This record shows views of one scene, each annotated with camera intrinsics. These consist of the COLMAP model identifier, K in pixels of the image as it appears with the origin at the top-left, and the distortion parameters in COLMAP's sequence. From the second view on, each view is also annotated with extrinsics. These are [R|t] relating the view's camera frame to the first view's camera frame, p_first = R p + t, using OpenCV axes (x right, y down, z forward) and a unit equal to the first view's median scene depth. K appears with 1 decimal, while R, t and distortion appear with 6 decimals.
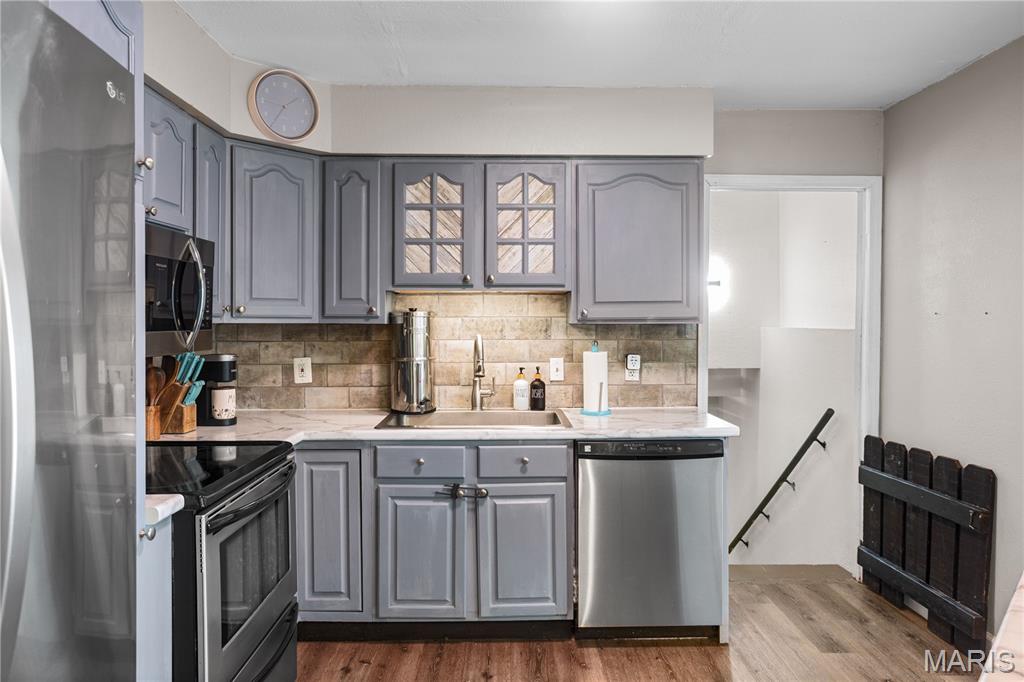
lens RADIAL K [[680.7, 0, 512.6], [0, 680.7, 326.7], [0, 0, 1]] dist [-0.004767, -0.000323]
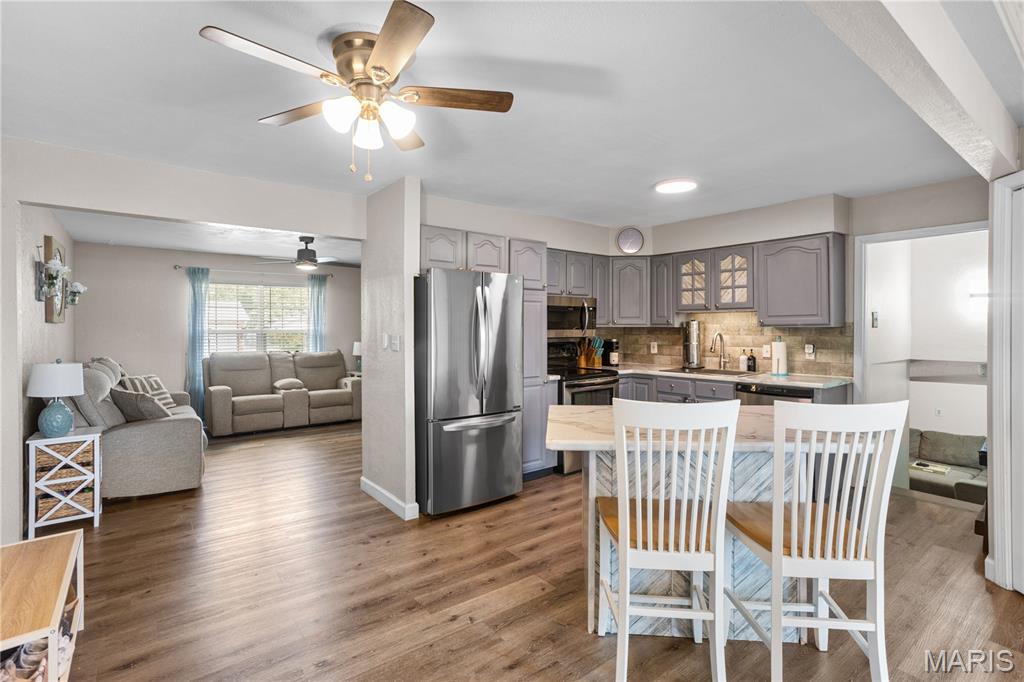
lens RADIAL K [[484.1, 0, 507.1], [0, 484.1, 325.7], [0, 0, 1]] dist [-0.001984, 0.000601]
pose [[0.601786, -0.002819, -0.798653, 0.764781], [-0.002326, 0.999983, -0.005282, 0.000688], [0.798654, 0.005036, 0.601769, -0.413186]]
